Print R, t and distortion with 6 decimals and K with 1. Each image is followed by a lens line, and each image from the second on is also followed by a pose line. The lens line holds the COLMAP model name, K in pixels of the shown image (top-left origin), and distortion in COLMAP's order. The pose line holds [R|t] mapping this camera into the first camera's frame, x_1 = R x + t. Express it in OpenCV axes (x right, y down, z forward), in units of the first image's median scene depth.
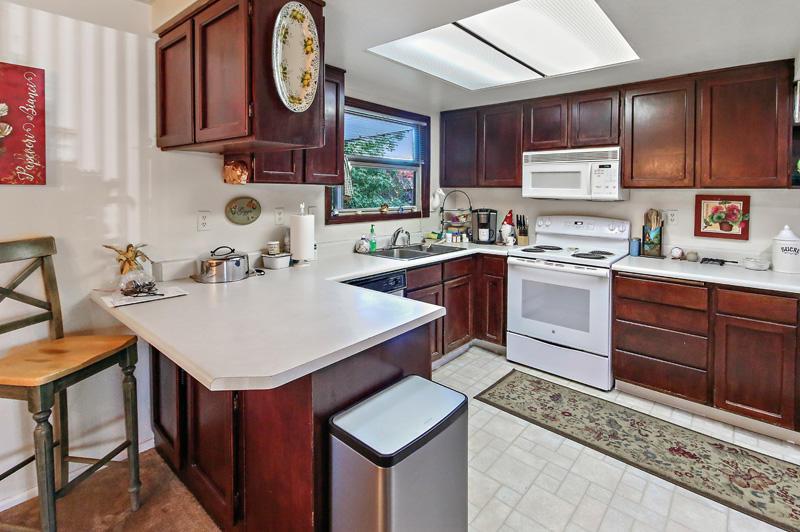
lens RADIAL K [[383.6, 0, 398.7], [0, 383.6, 197.8], [0, 0, 1]] dist [0.003197, 0.000086]
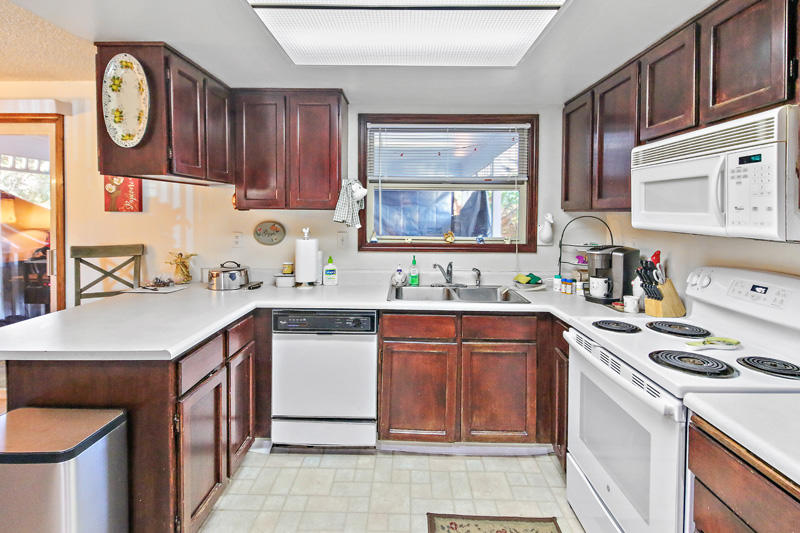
lens RADIAL K [[379.7, 0, 400.5], [0, 379.7, 221.1], [0, 0, 1]] dist [0.003171, -0.000058]
pose [[0.666528, 0.011780, -0.745387, 0.606171], [-0.016476, 0.999864, 0.001069, -0.008652], [0.745298, 0.011568, 0.666631, 0.451192]]
